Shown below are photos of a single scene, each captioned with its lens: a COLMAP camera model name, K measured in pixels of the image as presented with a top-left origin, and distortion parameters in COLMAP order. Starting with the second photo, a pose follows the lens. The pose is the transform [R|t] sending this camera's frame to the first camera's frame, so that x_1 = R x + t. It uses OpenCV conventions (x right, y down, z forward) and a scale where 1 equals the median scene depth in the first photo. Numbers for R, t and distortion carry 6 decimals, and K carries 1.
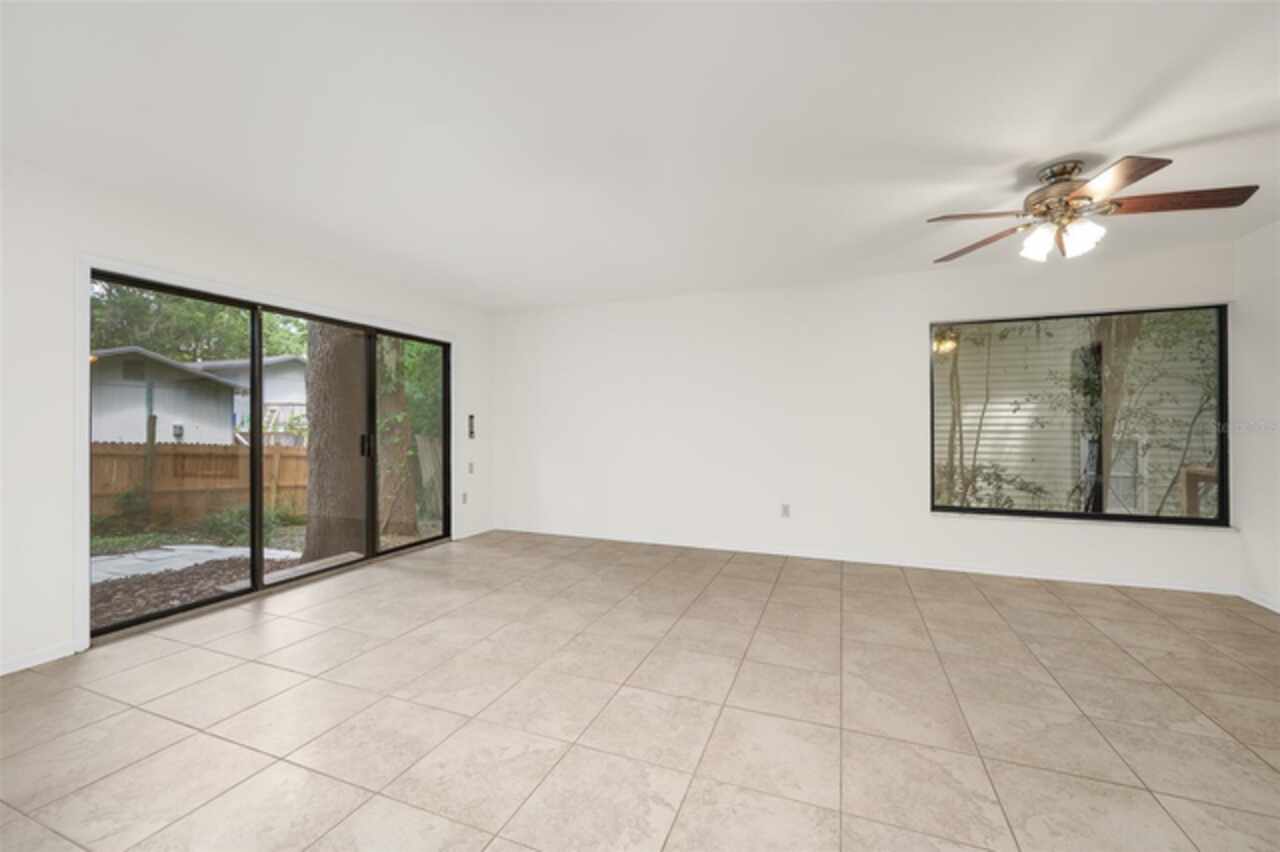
lens RADIAL K [[510.2, 0, 644.1], [0, 510.2, 429.4], [0, 0, 1]] dist [0.002446, -0.000628]
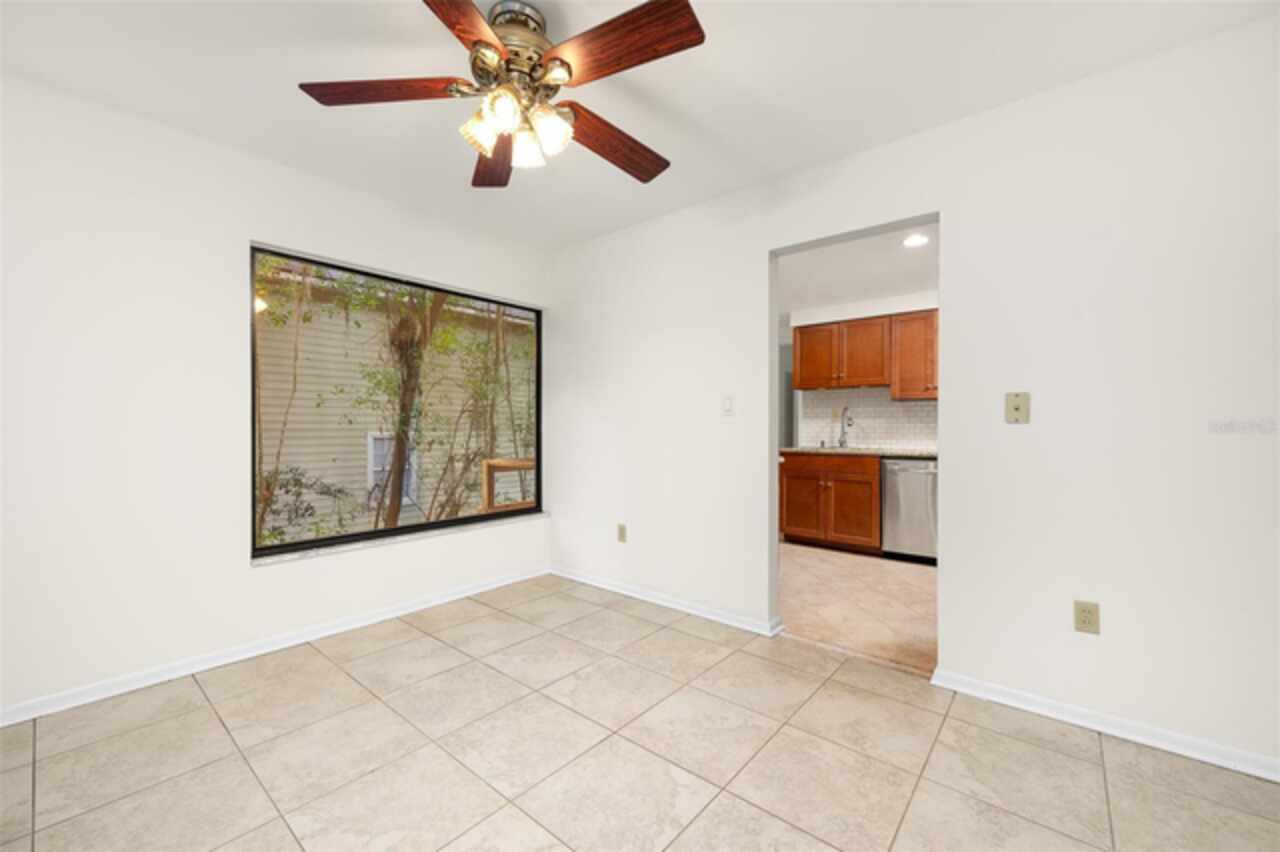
lens RADIAL K [[510.2, 0, 640.1], [0, 510.2, 426.4], [0, 0, 1]] dist [0.002446, -0.000628]
pose [[0.326671, 0.005372, 0.945123, 0.153011], [0.000726, 0.999982, -0.005934, 0.010761], [-0.945138, 0.002625, 0.326662, 0.394495]]
